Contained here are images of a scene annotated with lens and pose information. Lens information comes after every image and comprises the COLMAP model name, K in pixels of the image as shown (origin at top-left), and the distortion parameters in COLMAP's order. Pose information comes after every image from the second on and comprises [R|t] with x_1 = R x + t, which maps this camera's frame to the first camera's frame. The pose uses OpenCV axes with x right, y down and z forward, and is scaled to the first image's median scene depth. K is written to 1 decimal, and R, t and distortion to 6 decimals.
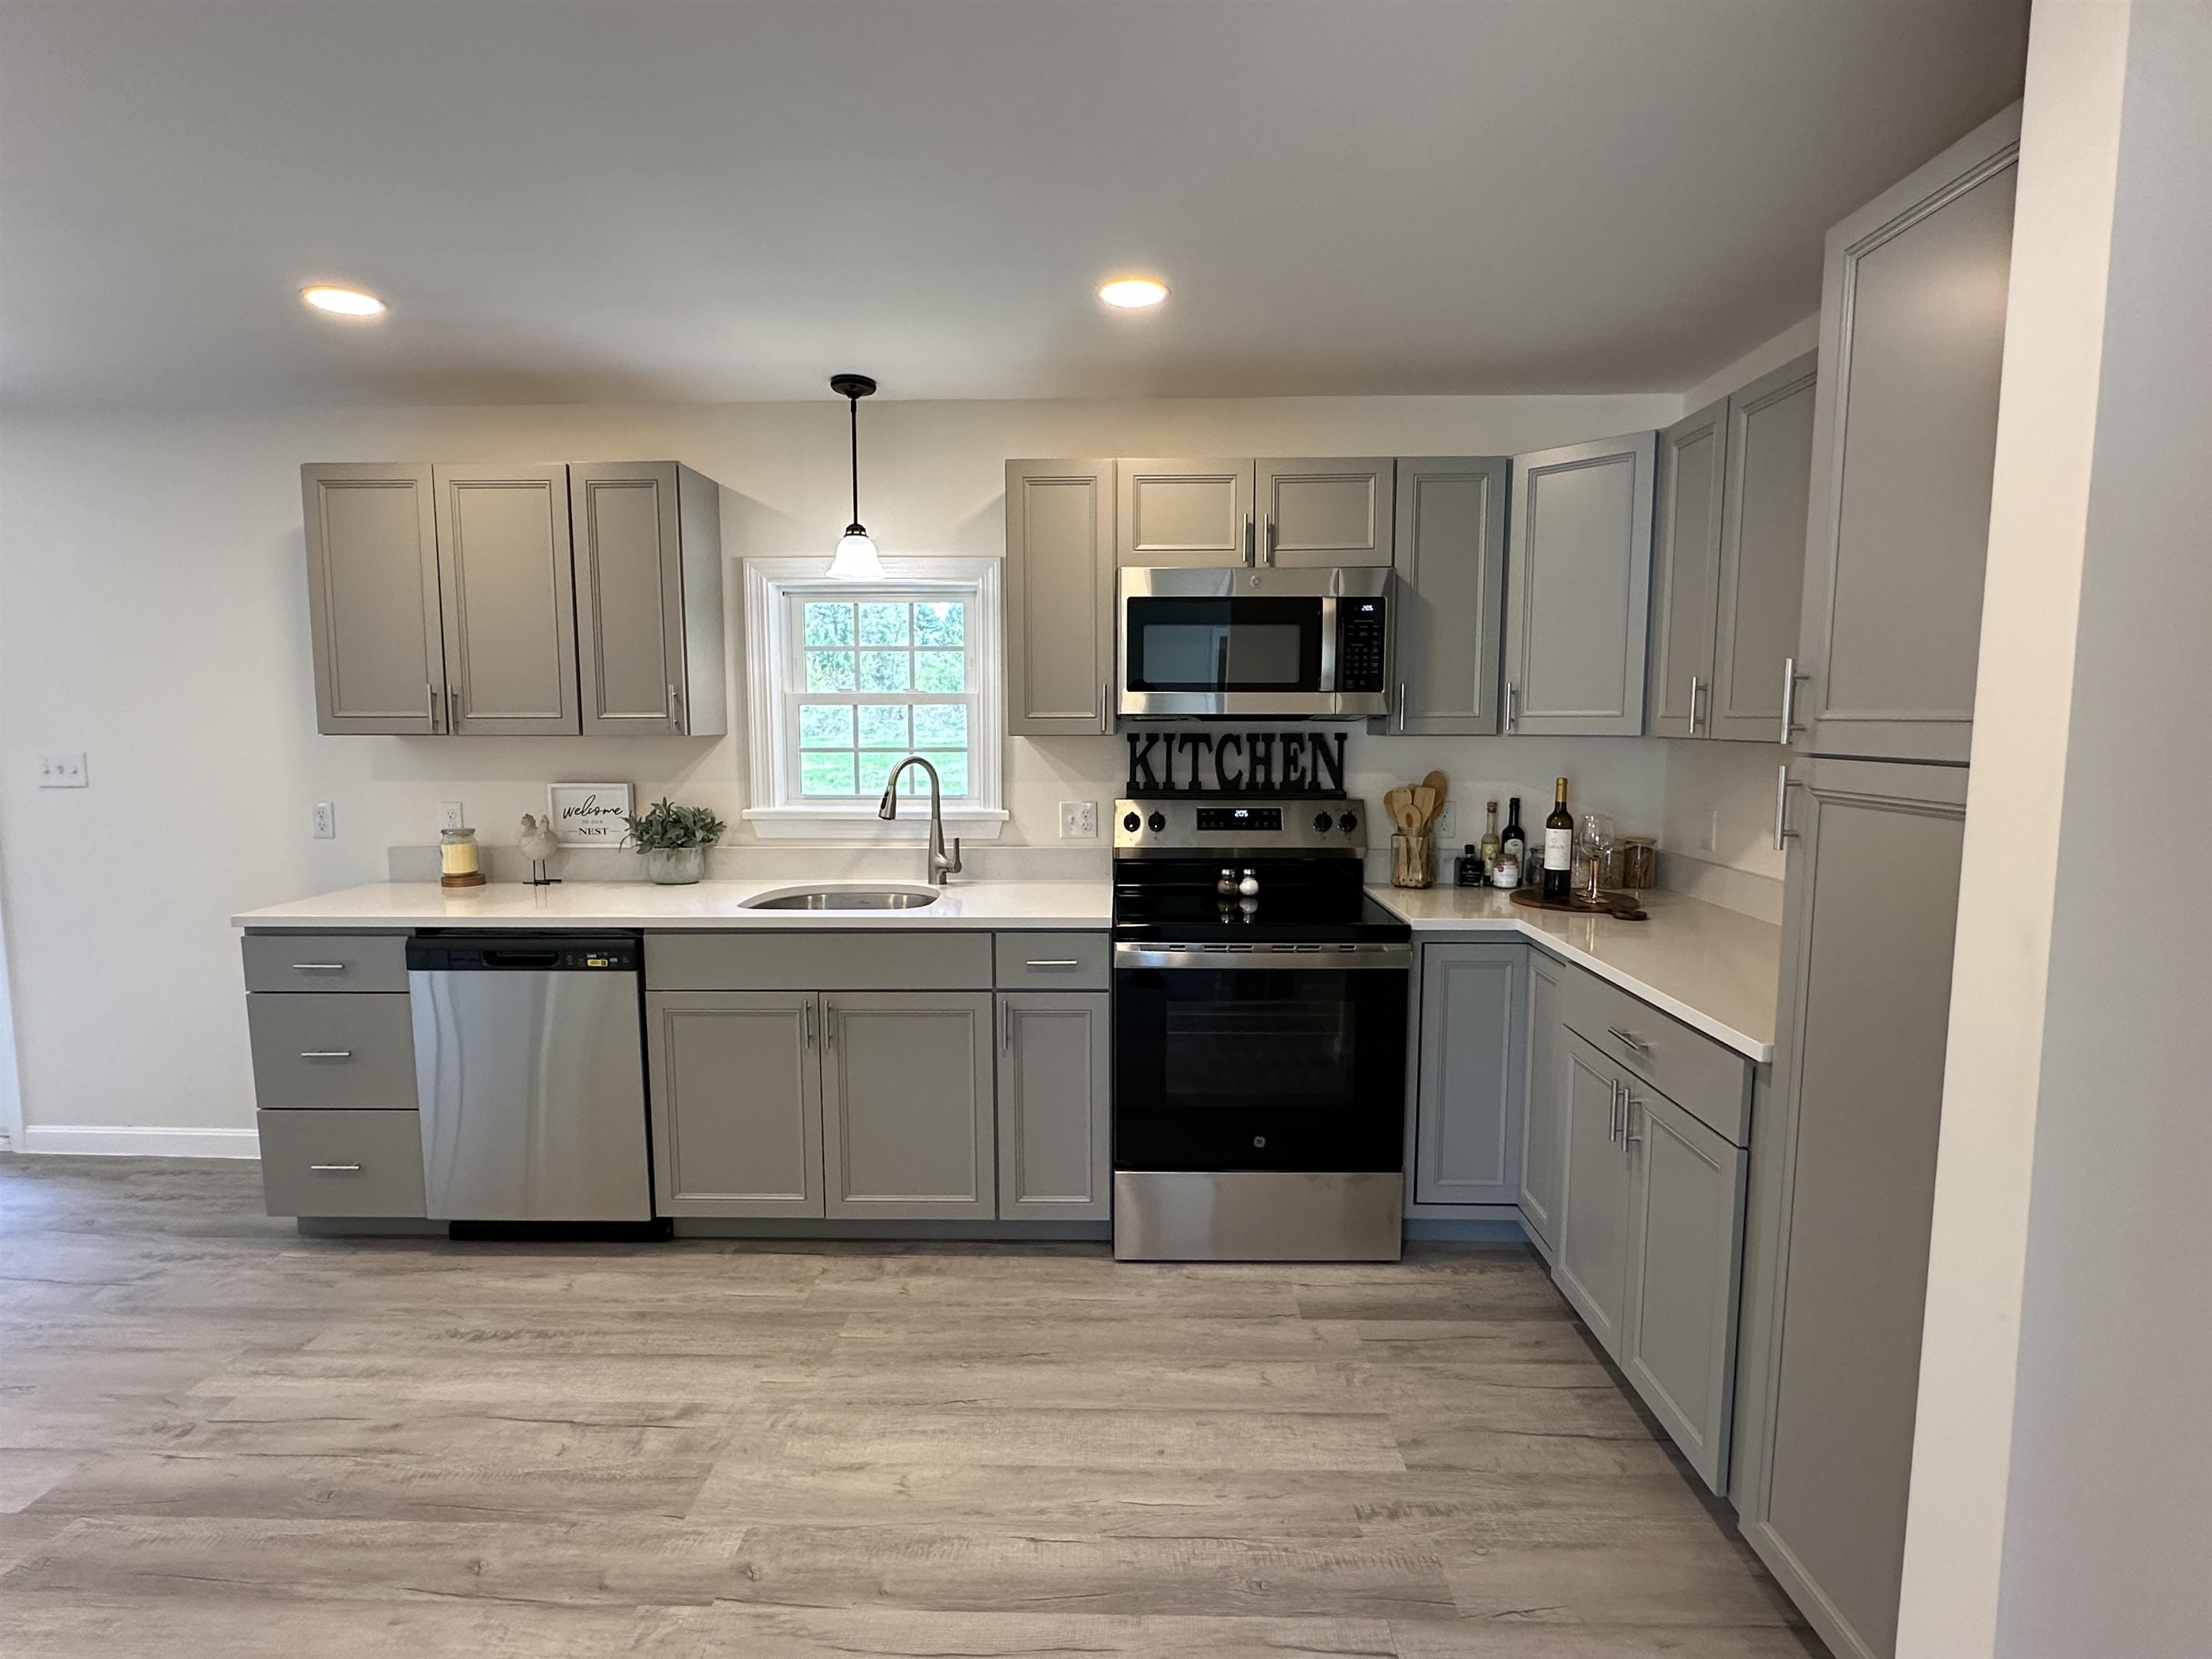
lens RADIAL K [[1117.3, 0, 1104.8], [0, 1117.3, 832.7], [0, 0, 1]] dist [-0.002461, 0.000055]
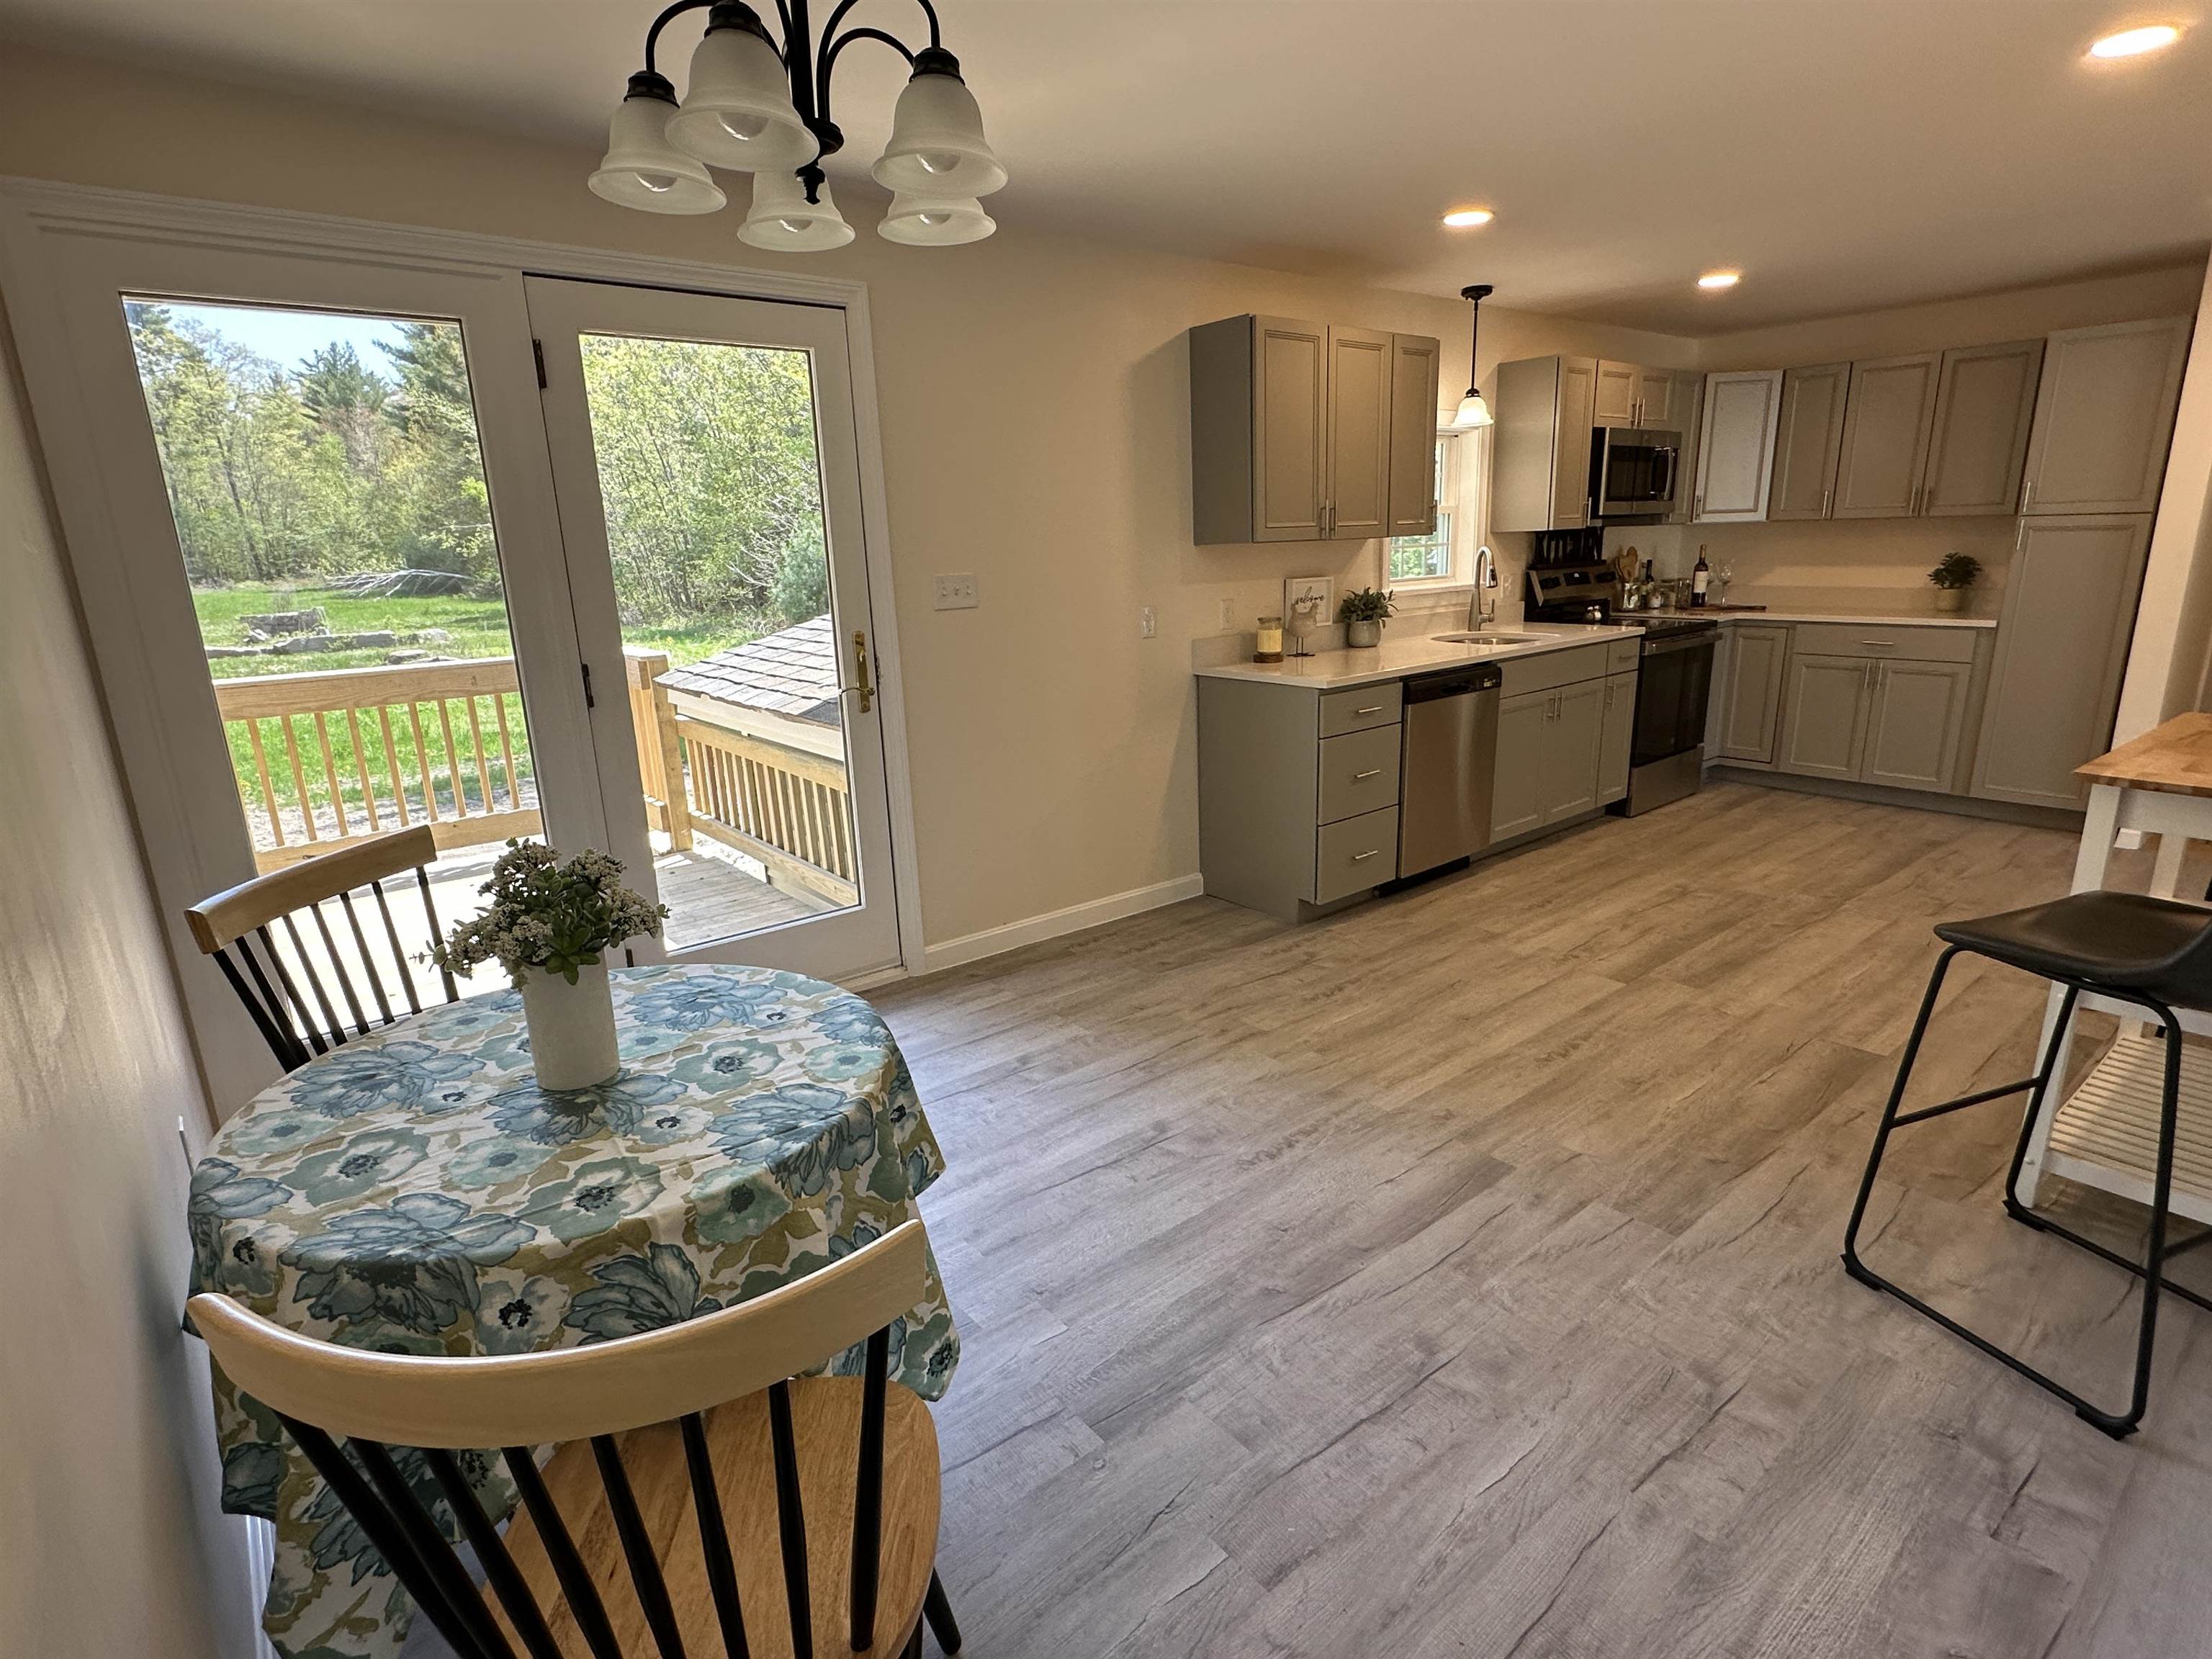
lens RADIAL K [[1119.2, 0, 1106.0], [0, 1119.2, 829.5], [0, 0, 1]] dist [-0.002830, 0.000814]
pose [[0.761648, -0.189897, 0.619542, -1.975771], [0.099755, 0.979060, 0.177457, -0.014937], [-0.640267, -0.073357, 0.764642, 0.148937]]
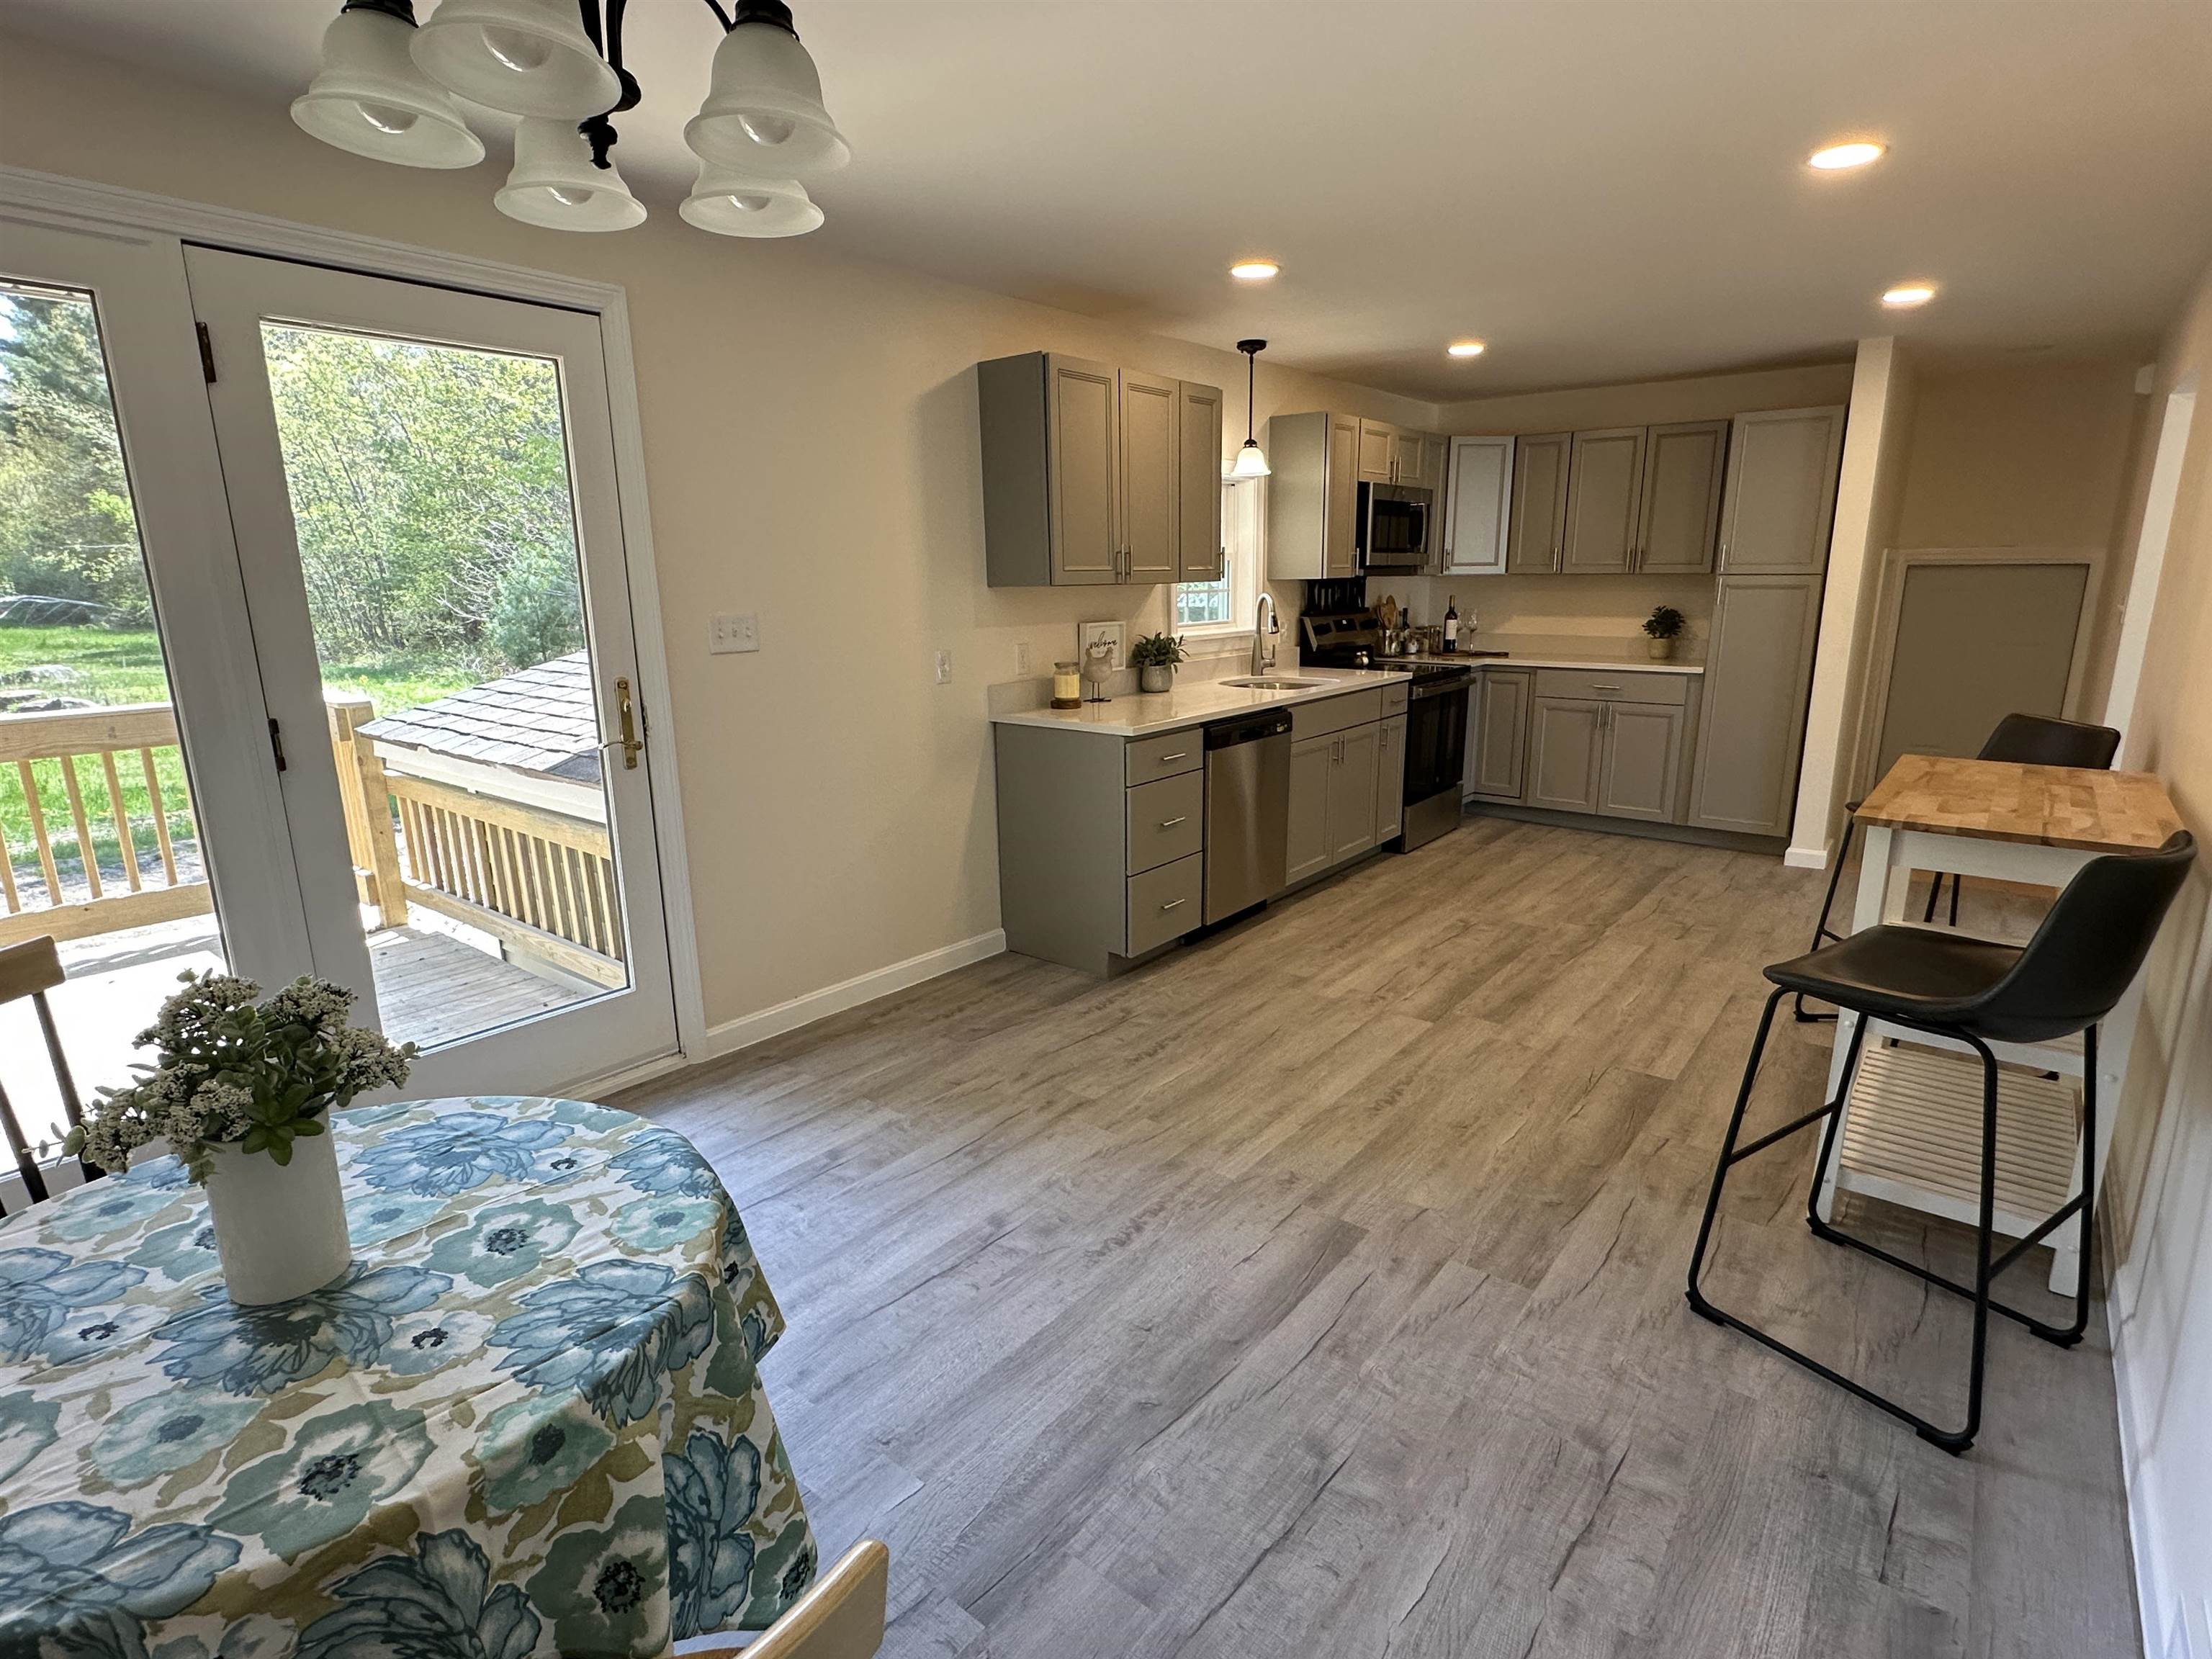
lens RADIAL K [[1117.3, 0, 1104.8], [0, 1117.3, 832.7], [0, 0, 1]] dist [-0.002461, 0.000055]
pose [[0.606054, -0.189839, 0.772437, -1.959427], [0.093203, 0.981361, 0.168058, -0.028326], [-0.789944, -0.029859, 0.612451, 0.247393]]
